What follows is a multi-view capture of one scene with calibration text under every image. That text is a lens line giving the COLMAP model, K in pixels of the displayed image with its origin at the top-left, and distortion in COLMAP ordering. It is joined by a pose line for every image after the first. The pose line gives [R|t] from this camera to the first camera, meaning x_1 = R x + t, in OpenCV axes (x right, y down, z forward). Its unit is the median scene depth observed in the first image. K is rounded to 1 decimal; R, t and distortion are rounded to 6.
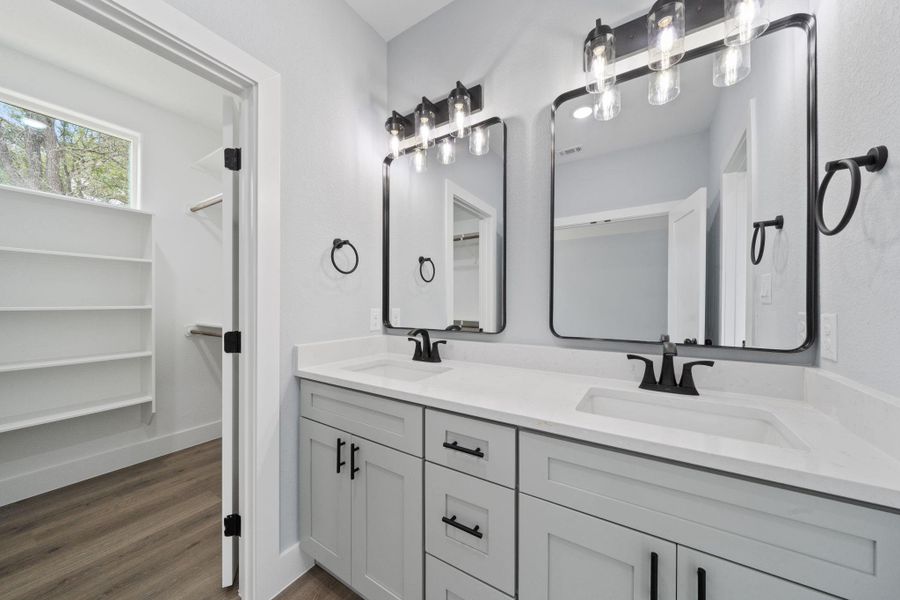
lens RADIAL K [[306.8, 0, 451.8], [0, 306.8, 301.1], [0, 0, 1]] dist [-0.007492, 0.000025]
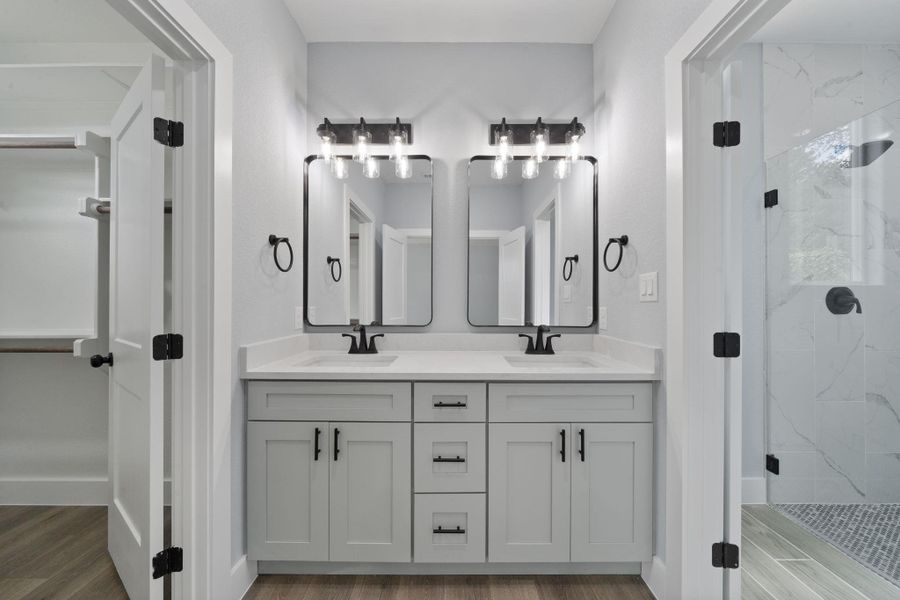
lens RADIAL K [[305.0, 0, 450.0], [0, 305.0, 300.0], [0, 0, 1]] dist [-0.007716, 0.000083]
pose [[0.846285, 0.005469, 0.532702, -0.518307], [-0.005205, 0.999984, -0.001997, 0.000309], [-0.532705, -0.001083, 0.846300, -0.141980]]
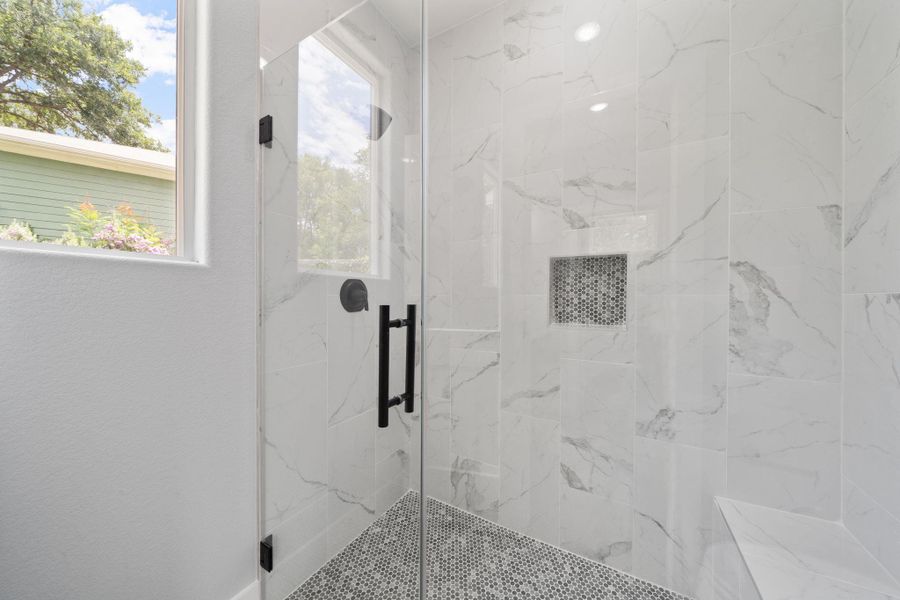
lens RADIAL K [[305.0, 0, 450.0], [0, 305.0, 300.0], [0, 0, 1]] dist [-0.007716, 0.000083]
pose [[-0.037737, -0.003330, 0.999282, 0.647747], [-0.009974, 0.999946, 0.002955, -0.000080], [-0.999238, -0.009855, -0.037768, -0.256283]]
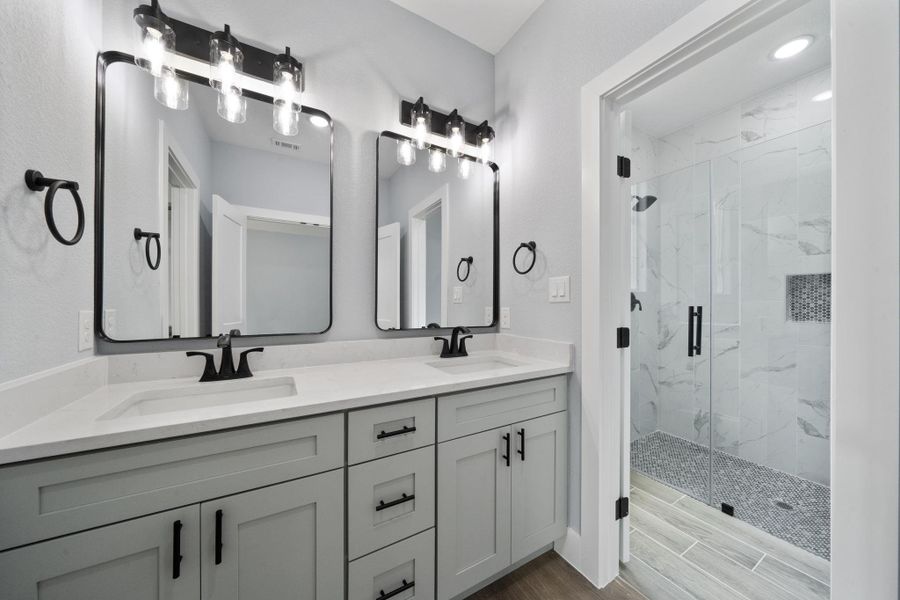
lens RADIAL K [[306.8, 0, 451.8], [0, 306.8, 301.1], [0, 0, 1]] dist [-0.007492, 0.000025]
pose [[0.459247, 0.006077, 0.888288, -0.628019], [-0.009290, 0.999955, -0.002038, 0.001552], [-0.888260, -0.007316, 0.459282, 0.220430]]
